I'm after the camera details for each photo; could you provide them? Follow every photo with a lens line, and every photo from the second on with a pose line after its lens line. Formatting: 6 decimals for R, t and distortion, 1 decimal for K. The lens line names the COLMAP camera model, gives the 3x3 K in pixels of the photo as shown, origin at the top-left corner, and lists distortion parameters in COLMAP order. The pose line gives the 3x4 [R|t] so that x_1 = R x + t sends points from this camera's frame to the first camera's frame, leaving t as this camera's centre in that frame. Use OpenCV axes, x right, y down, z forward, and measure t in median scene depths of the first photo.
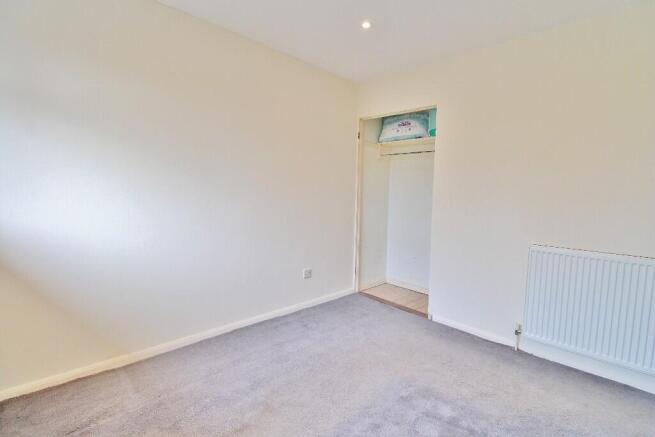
lens RADIAL K [[307.2, 0, 330.4], [0, 307.2, 217.1], [0, 0, 1]] dist [-0.005948, -0.005280]
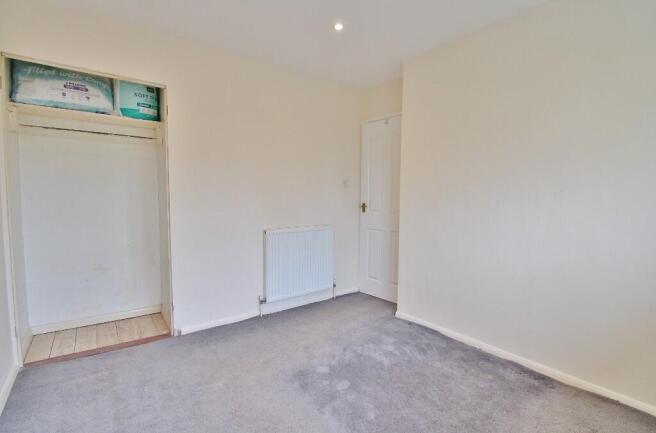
lens RADIAL K [[307.7, 0, 331.9], [0, 307.7, 214.7], [0, 0, 1]] dist [-0.005948, -0.005280]
pose [[0.124282, -0.094408, 0.987745, -0.451456], [0.073316, 0.993616, 0.085744, -0.048163], [-0.989535, 0.061761, 0.130411, 0.443787]]
